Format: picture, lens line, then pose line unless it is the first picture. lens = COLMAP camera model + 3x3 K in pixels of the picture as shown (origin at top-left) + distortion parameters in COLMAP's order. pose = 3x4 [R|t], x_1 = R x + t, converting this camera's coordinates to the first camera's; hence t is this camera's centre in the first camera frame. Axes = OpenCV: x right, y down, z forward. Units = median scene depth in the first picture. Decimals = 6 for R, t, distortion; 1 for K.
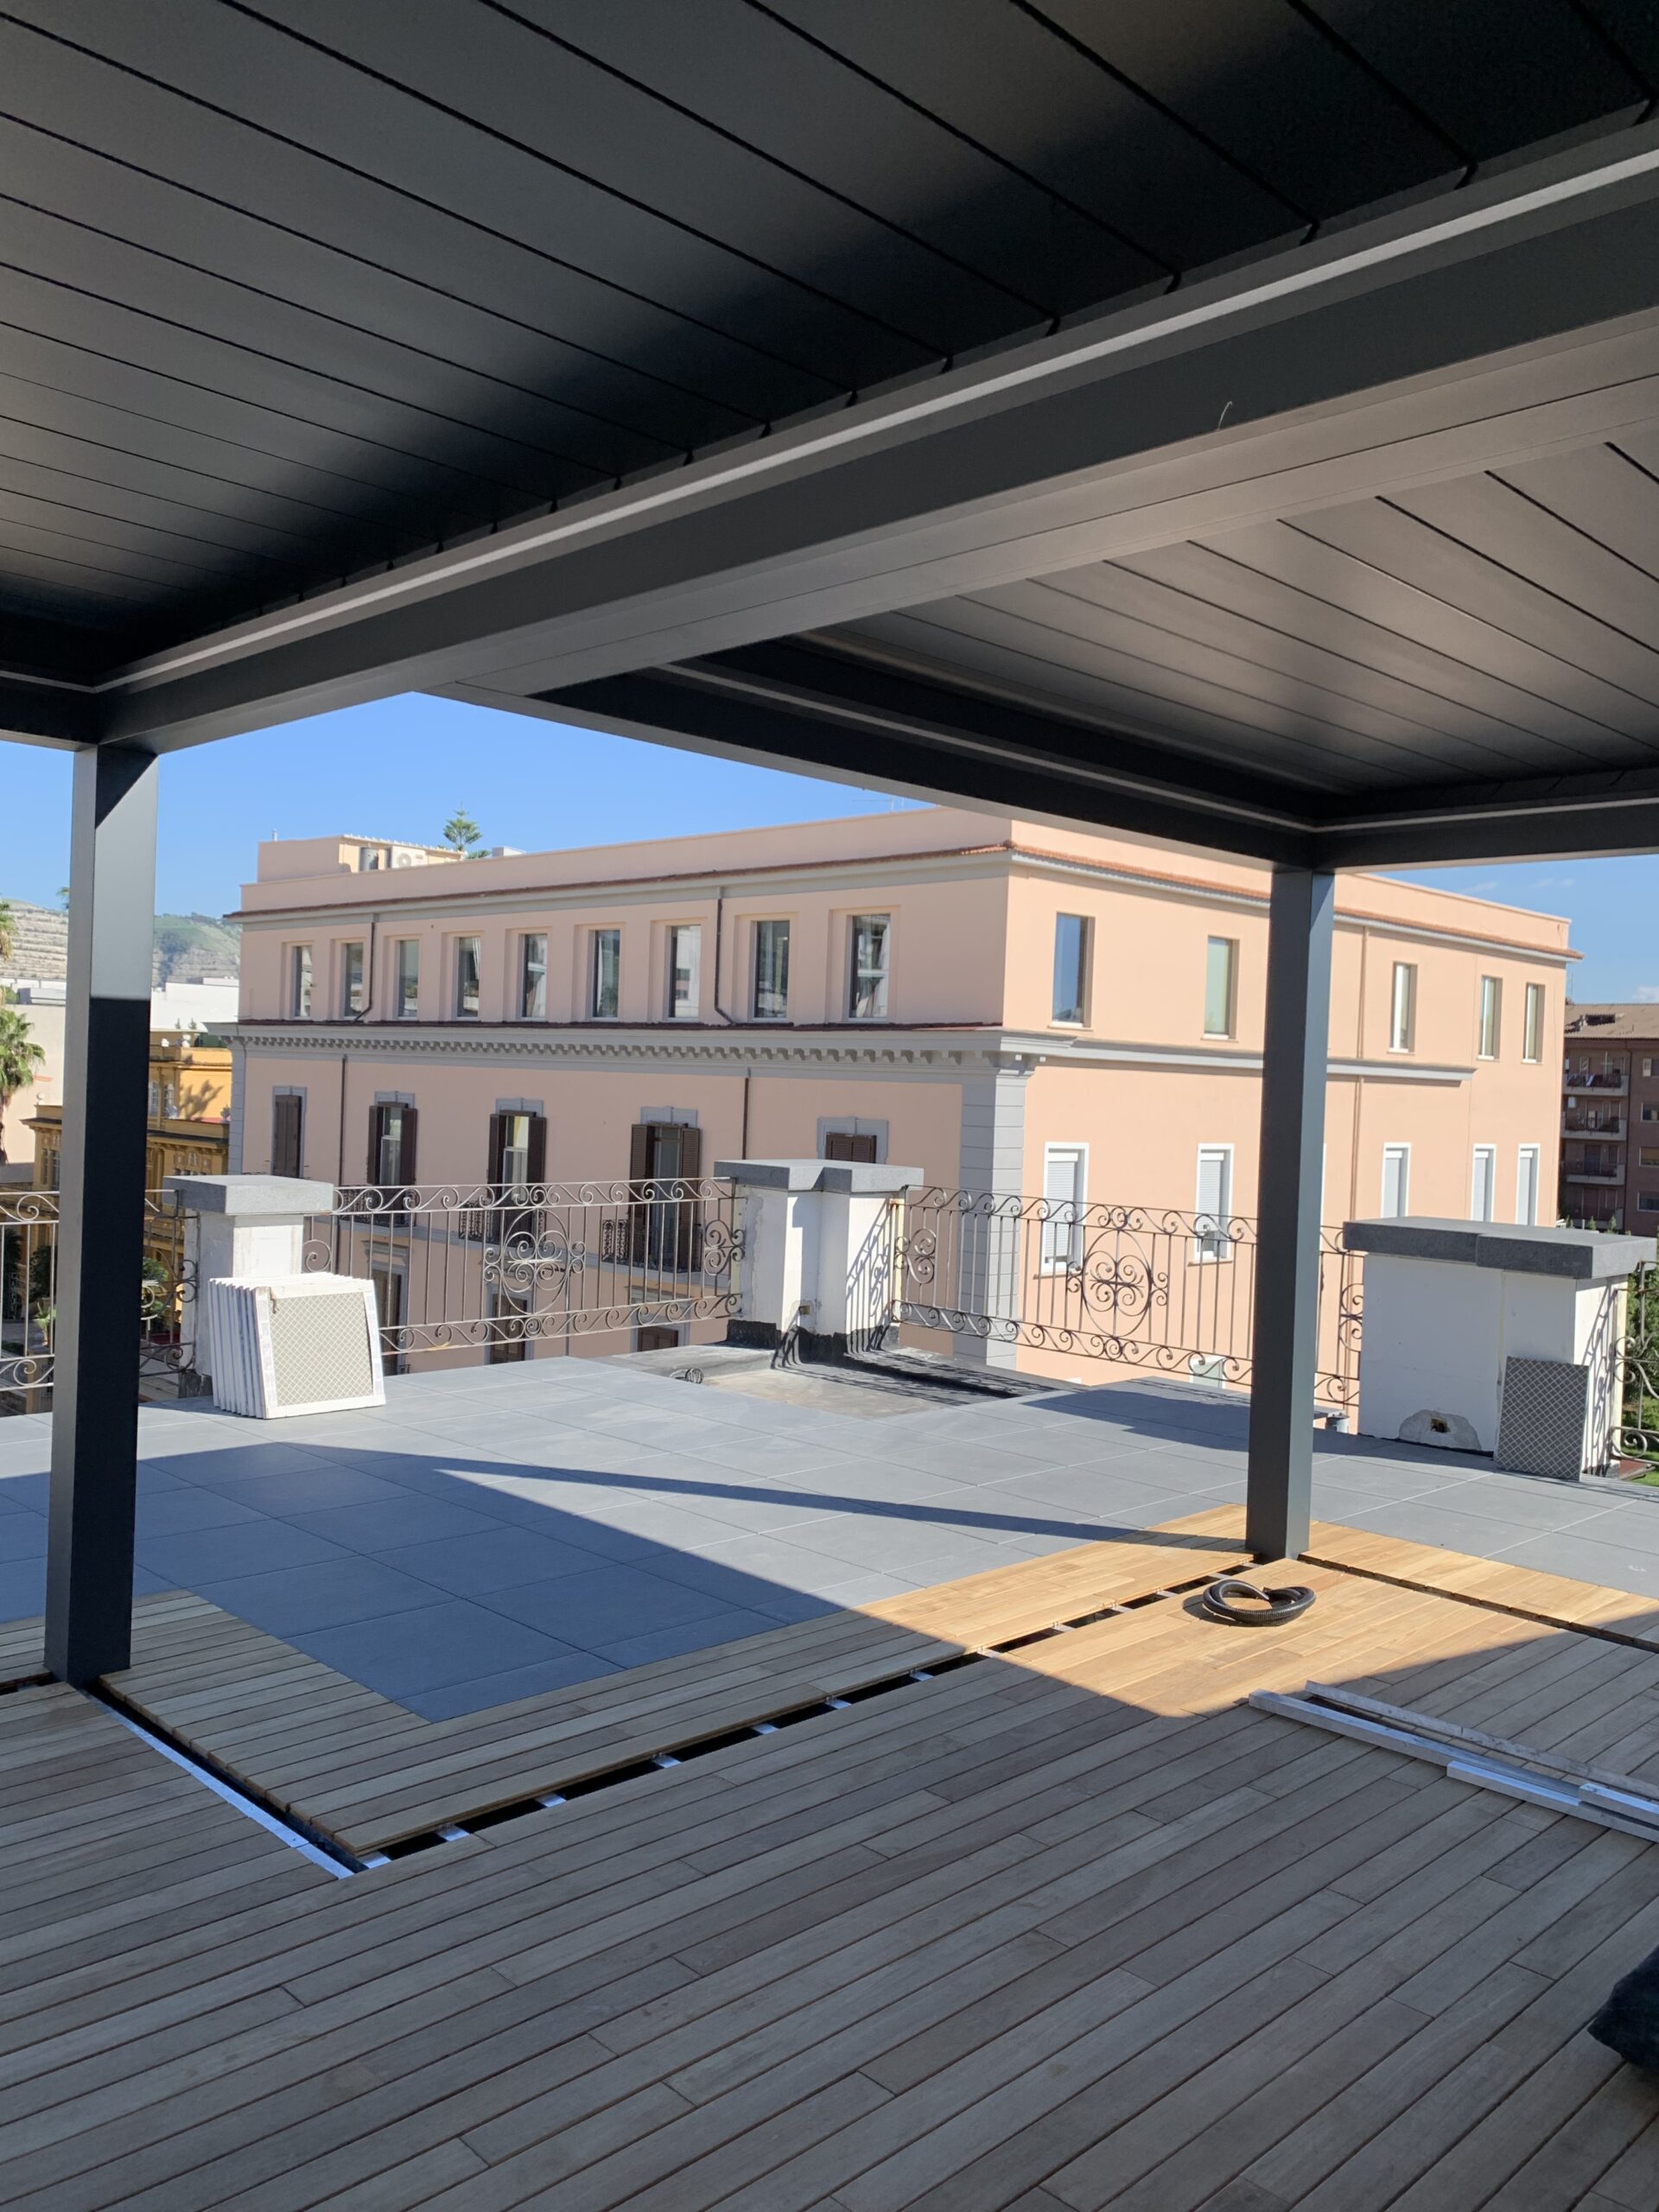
lens RADIAL K [[1694.1, 0, 826.5], [0, 1694.1, 1115.6], [0, 0, 1]] dist [0.054504, -0.059745]
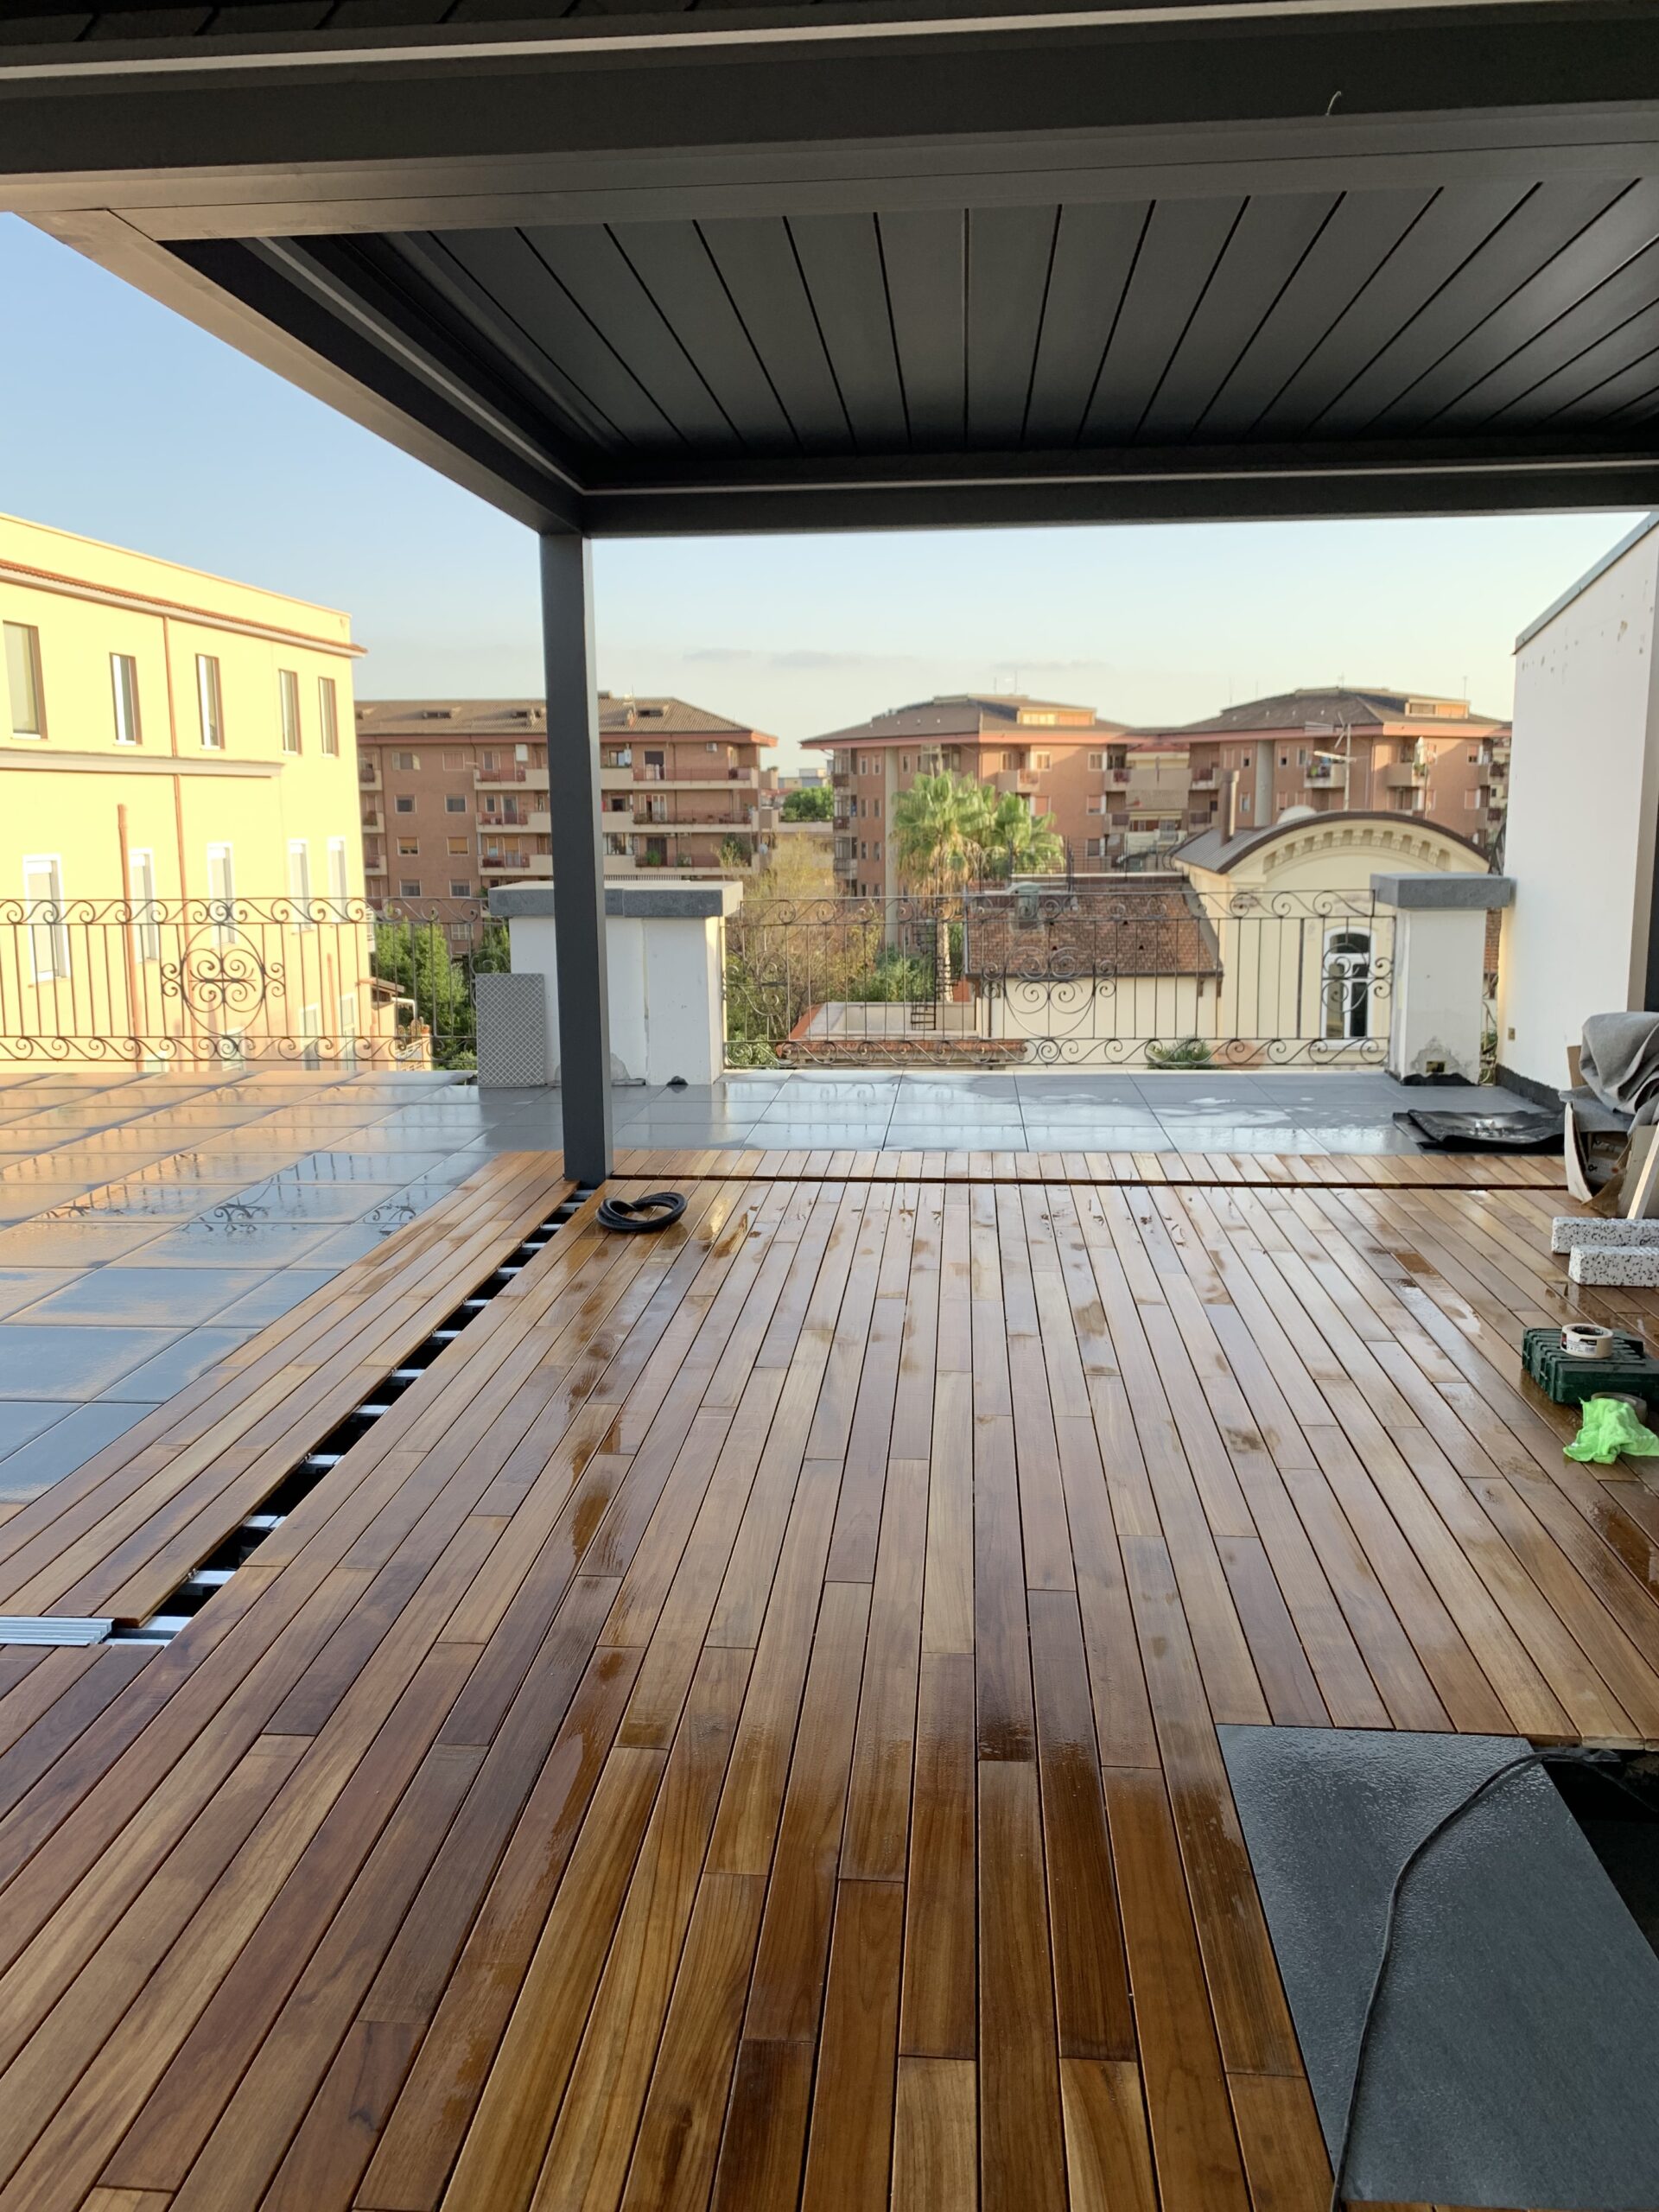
lens RADIAL K [[1694.1, 0, 825.6], [0, 1694.1, 1099.1], [0, 0, 1]] dist [0.054504, -0.059745]
pose [[0.760562, -0.157742, 0.629812, -0.161604], [0.054055, 0.982054, 0.180688, 0.008096], [-0.647012, -0.103380, 0.755439, 0.041715]]
